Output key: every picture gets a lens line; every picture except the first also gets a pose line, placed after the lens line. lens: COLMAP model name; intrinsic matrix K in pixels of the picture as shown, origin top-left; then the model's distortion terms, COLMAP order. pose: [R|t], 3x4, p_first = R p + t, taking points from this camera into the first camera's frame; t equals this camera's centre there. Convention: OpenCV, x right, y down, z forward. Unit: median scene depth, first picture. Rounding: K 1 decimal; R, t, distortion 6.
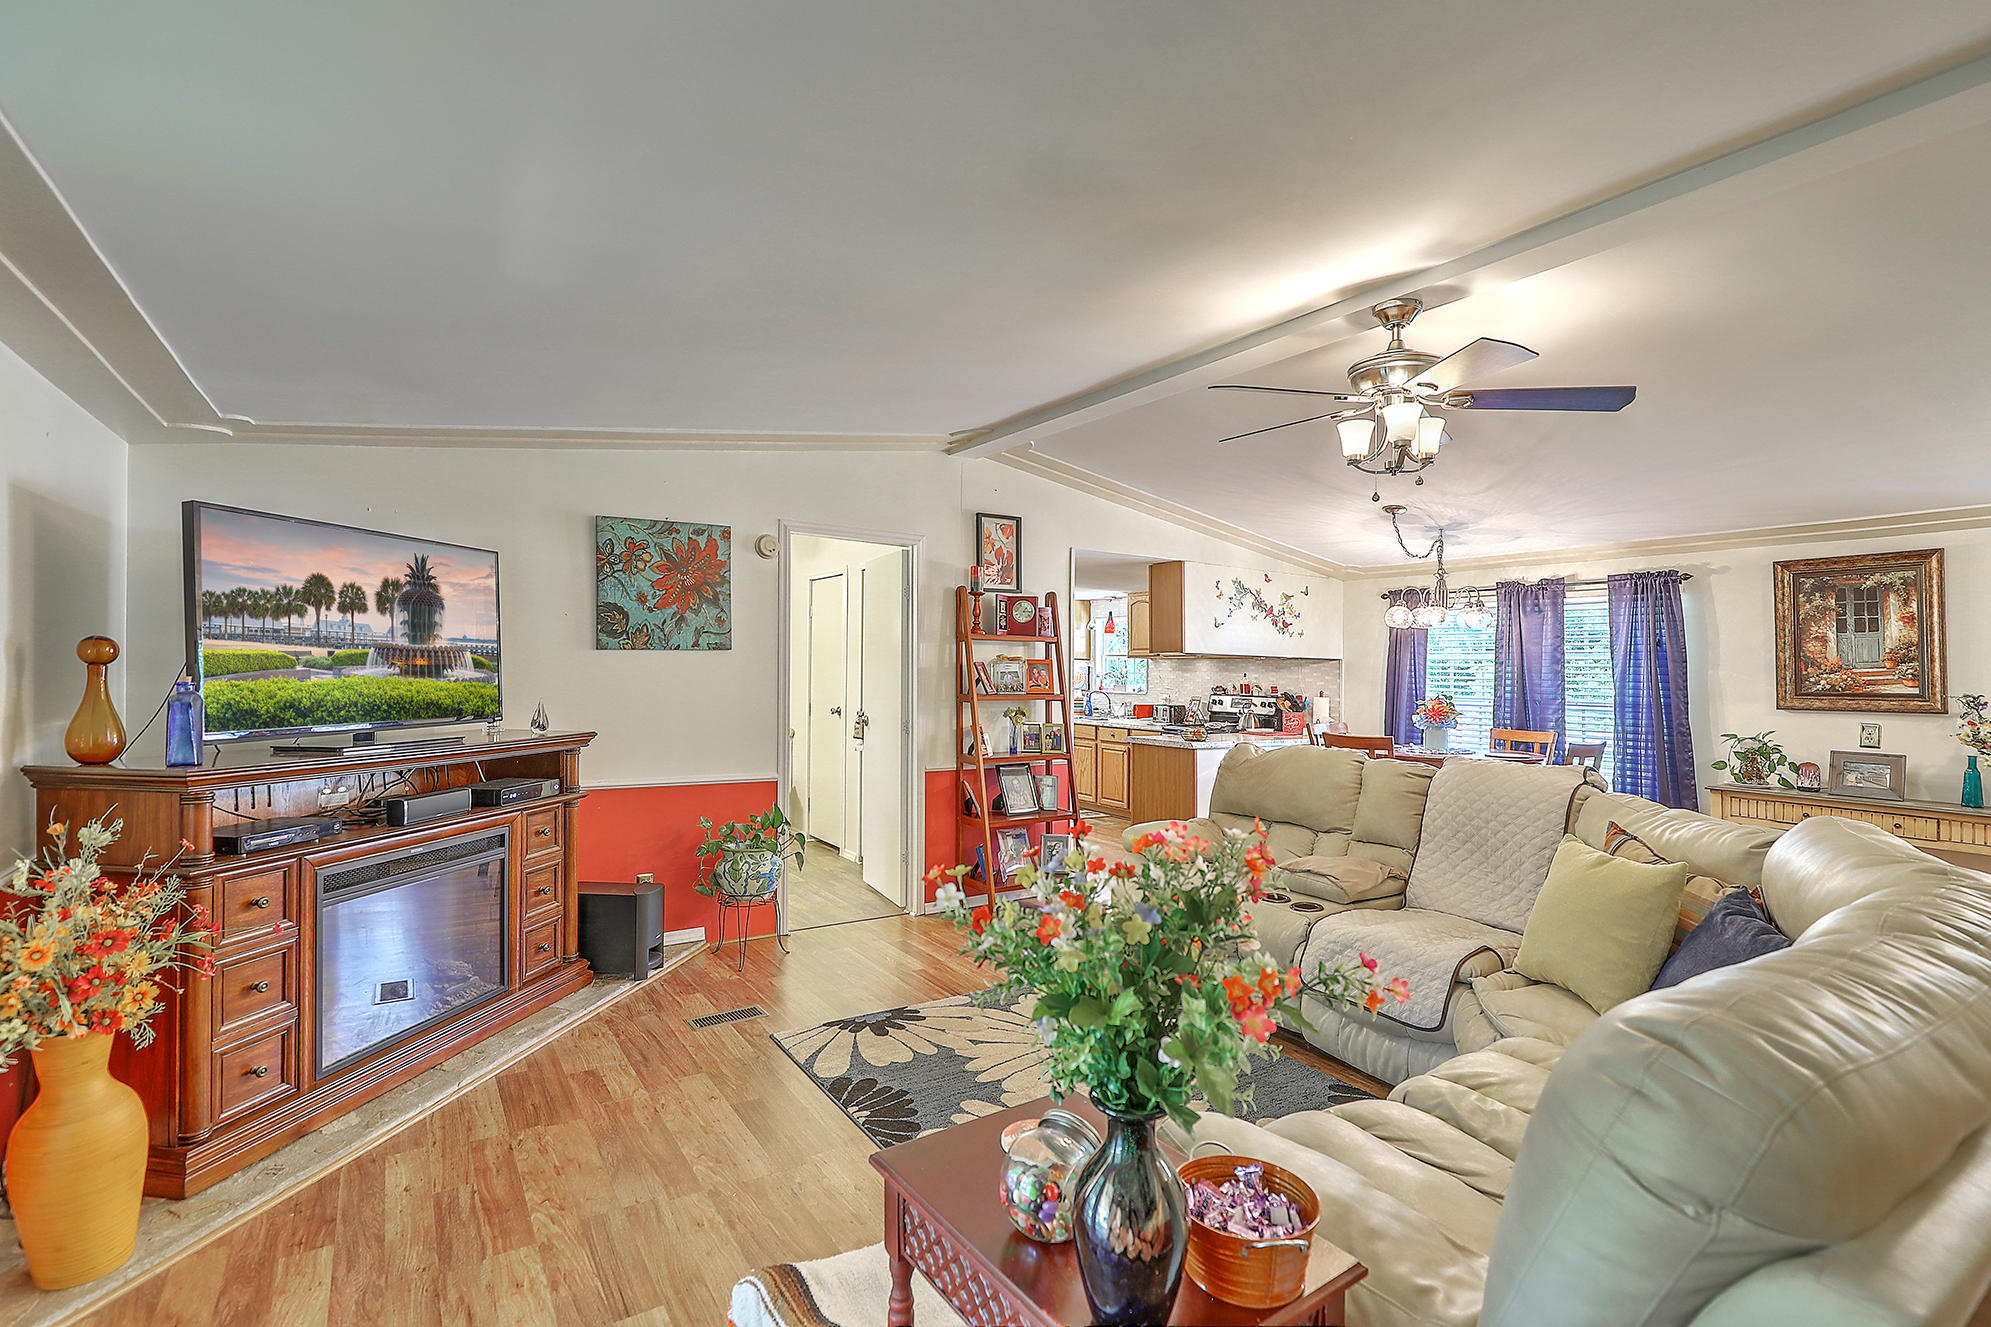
lens RADIAL K [[914.0, 0, 1000.4], [0, 914.0, 645.2], [0, 0, 1]] dist [-0.000707, 0.001676]
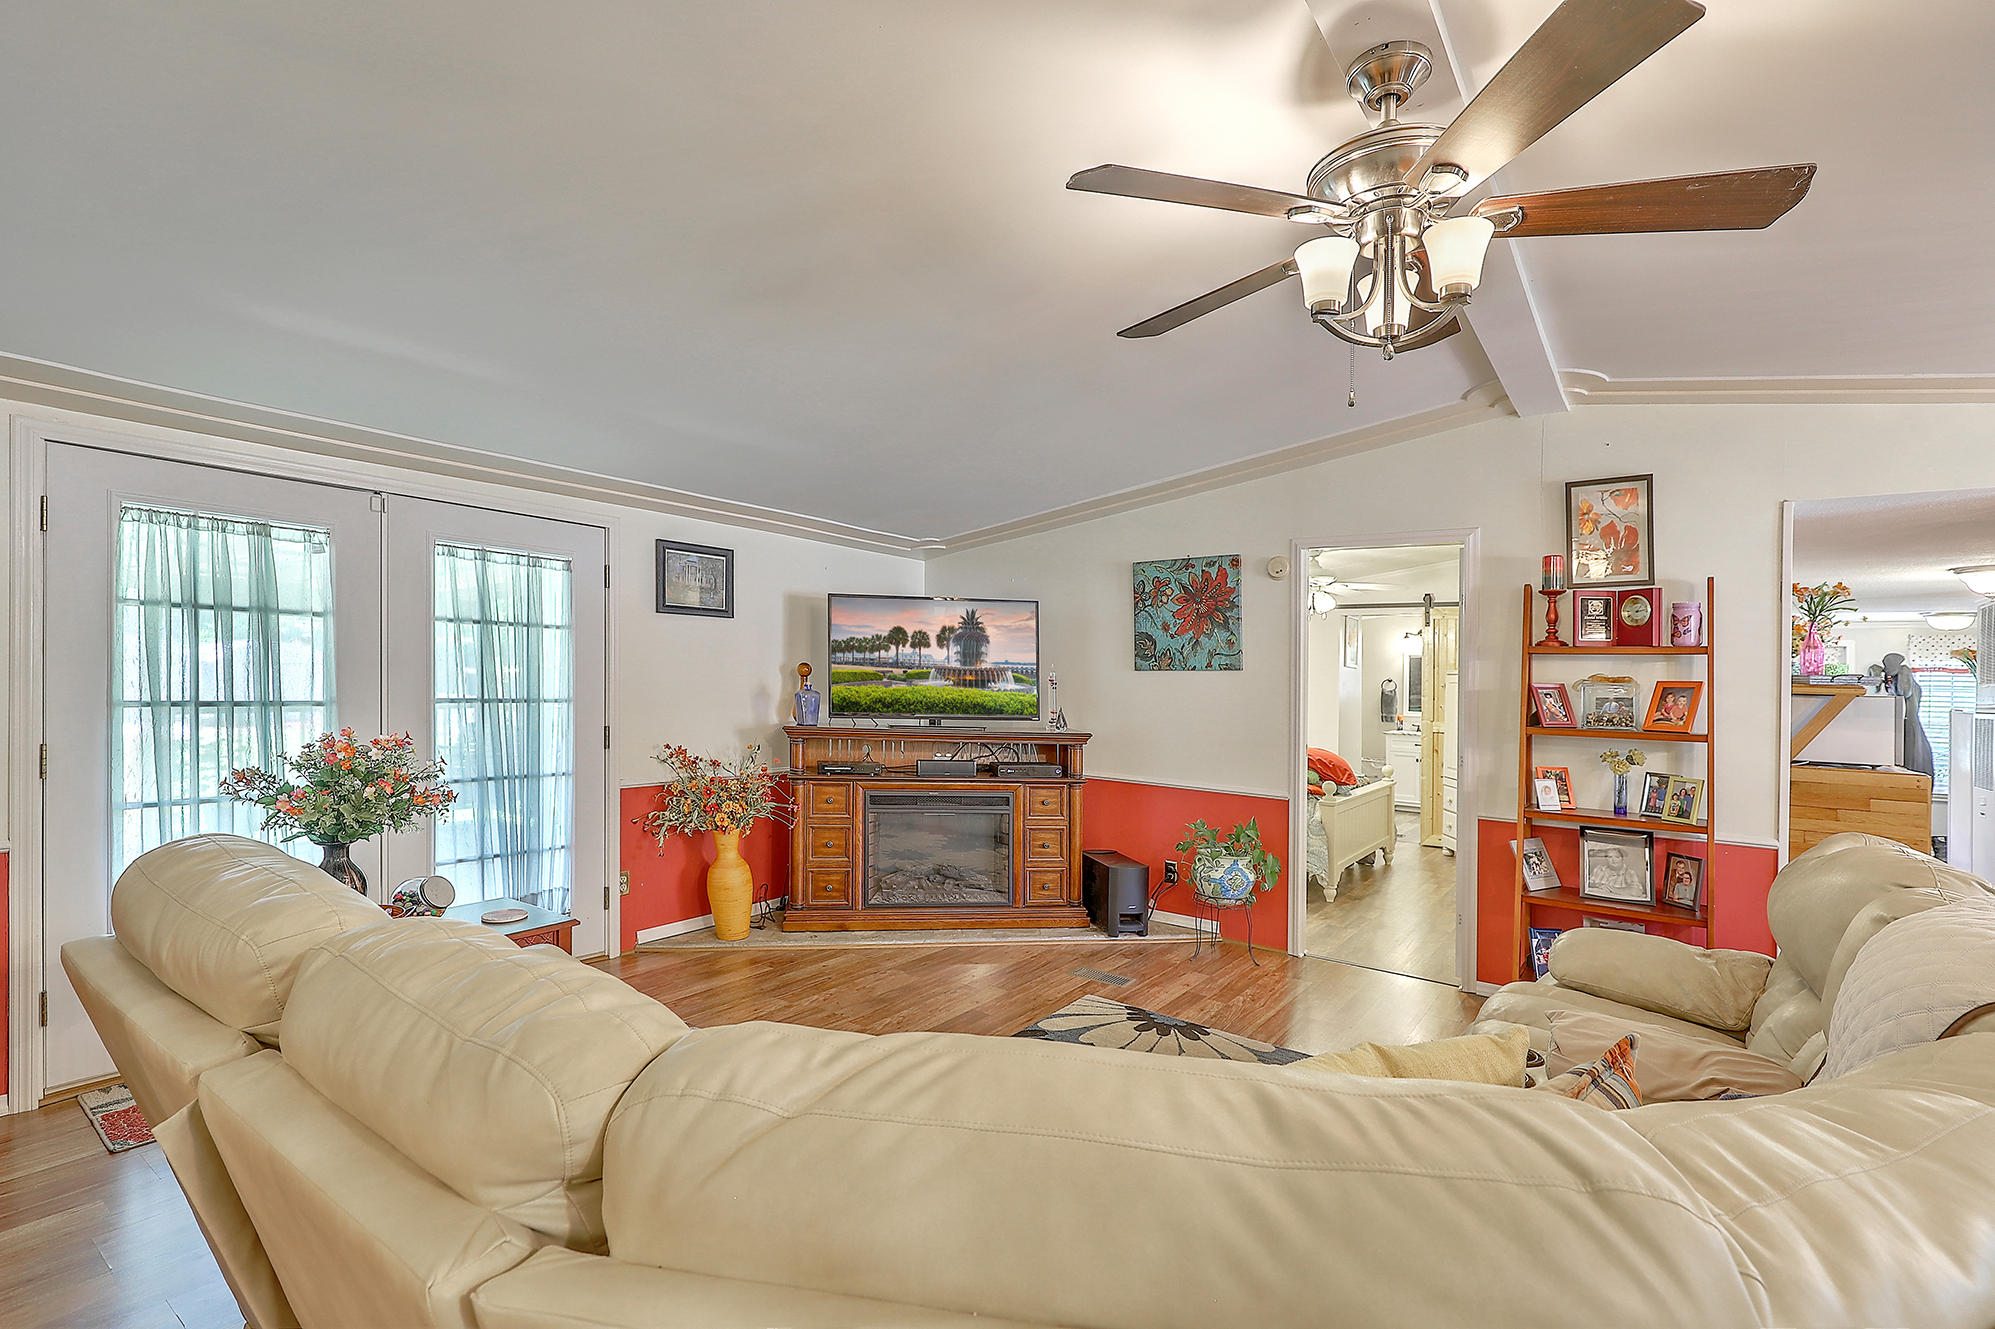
lens RADIAL K [[915.8, 0, 996.1], [0, 915.8, 688.1], [0, 0, 1]] dist [-0.000707, 0.001676]
pose [[0.339848, 0.006850, -0.940455, 0.794212], [0.002790, 0.999962, 0.008291, 0.021492], [0.940476, -0.005441, 0.339816, 0.478438]]
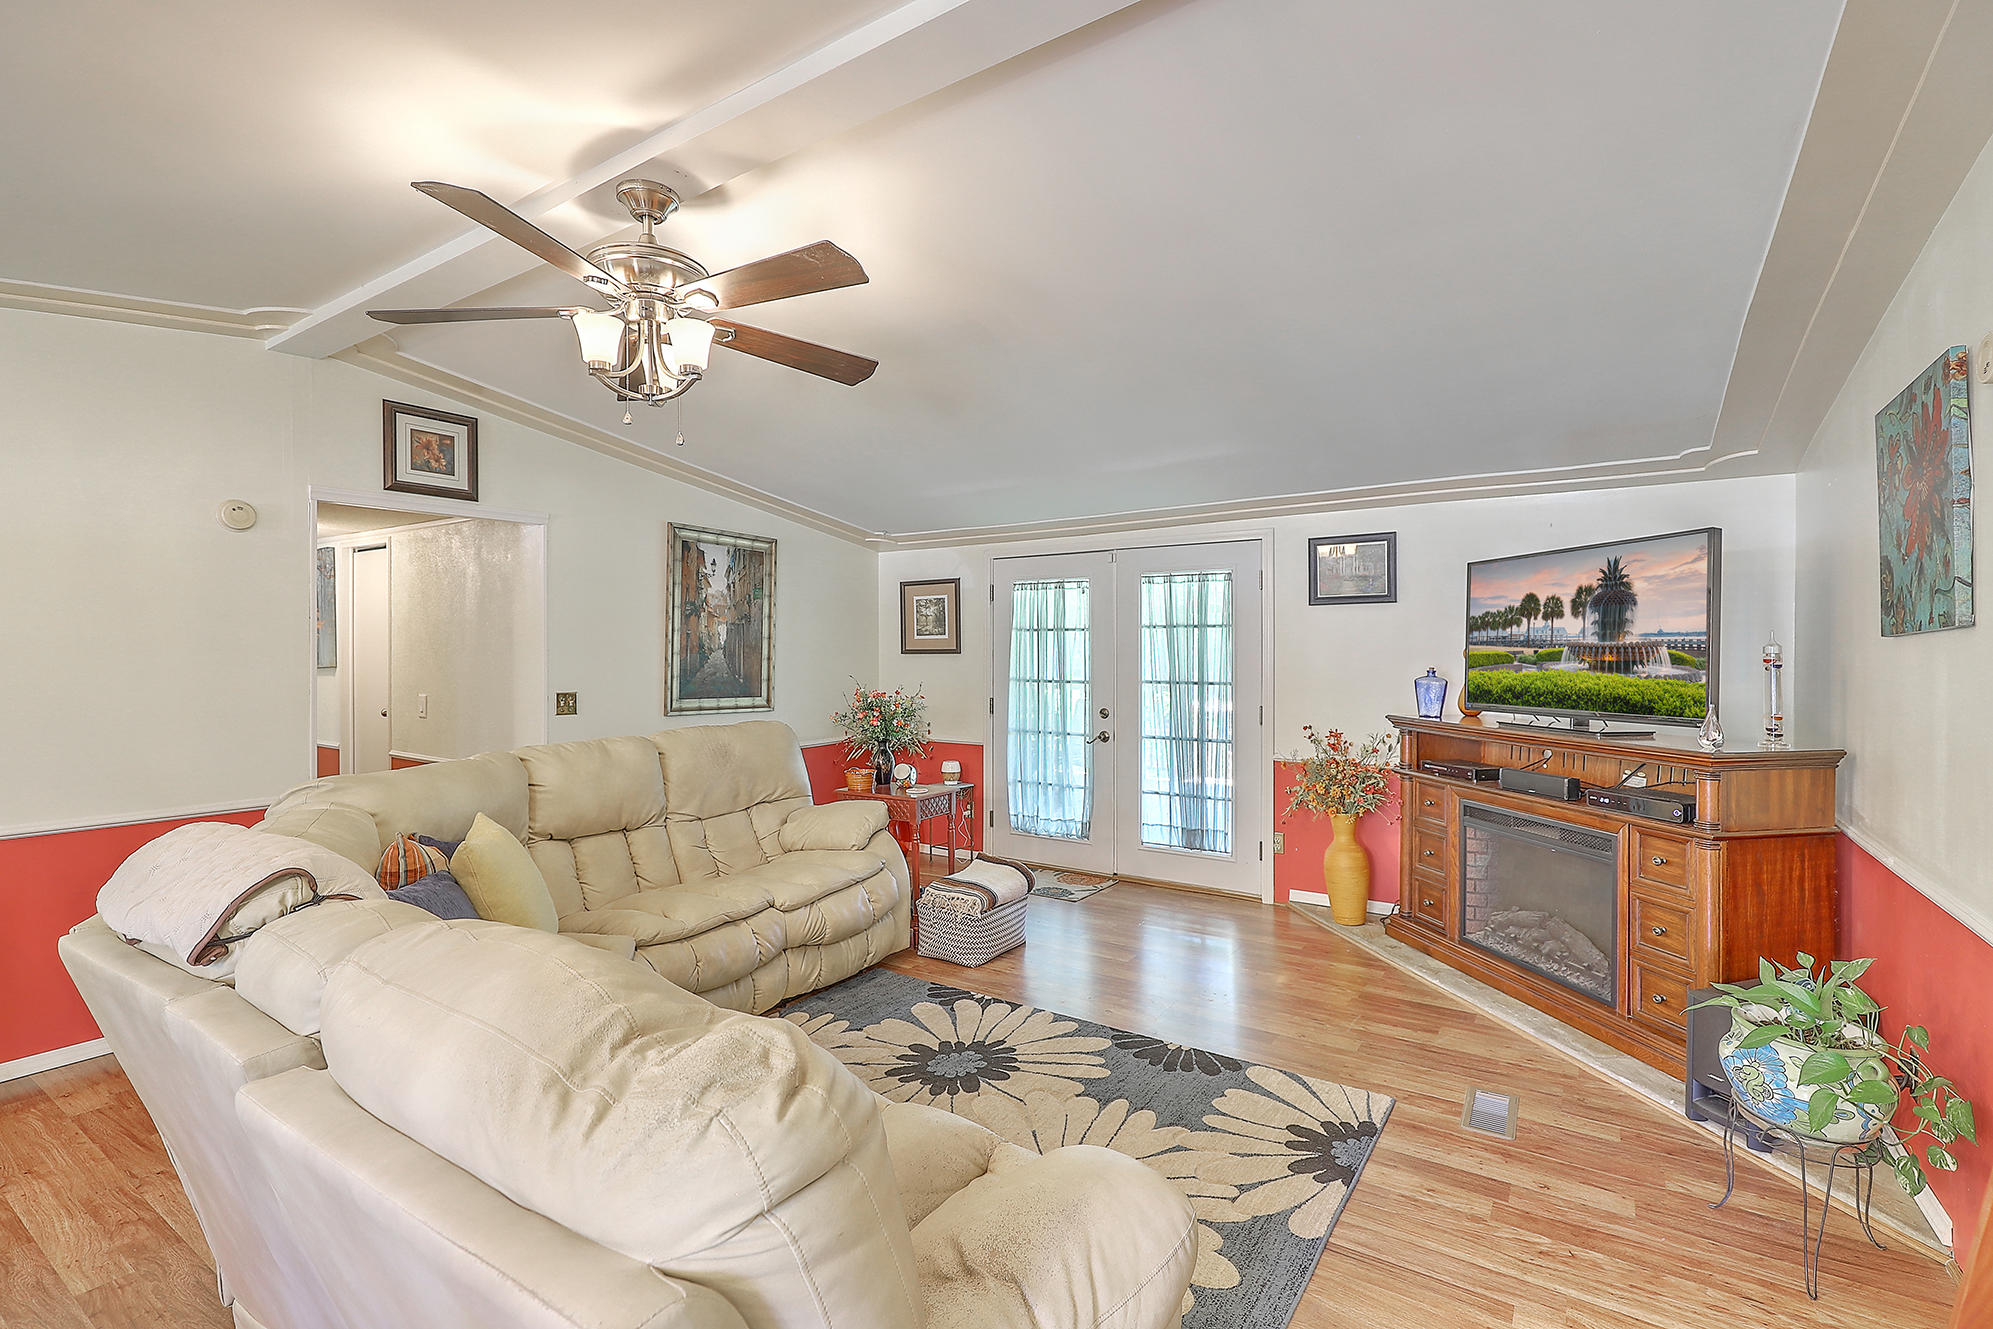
lens RADIAL K [[914.9, 0, 992.6], [0, 914.9, 667.6], [0, 0, 1]] dist [-0.000707, 0.001676]
pose [[-0.931509, -0.004463, -0.363691, 0.391505], [0.000566, 0.999906, -0.013721, 0.040460], [0.363718, -0.012987, -0.931418, 1.615392]]
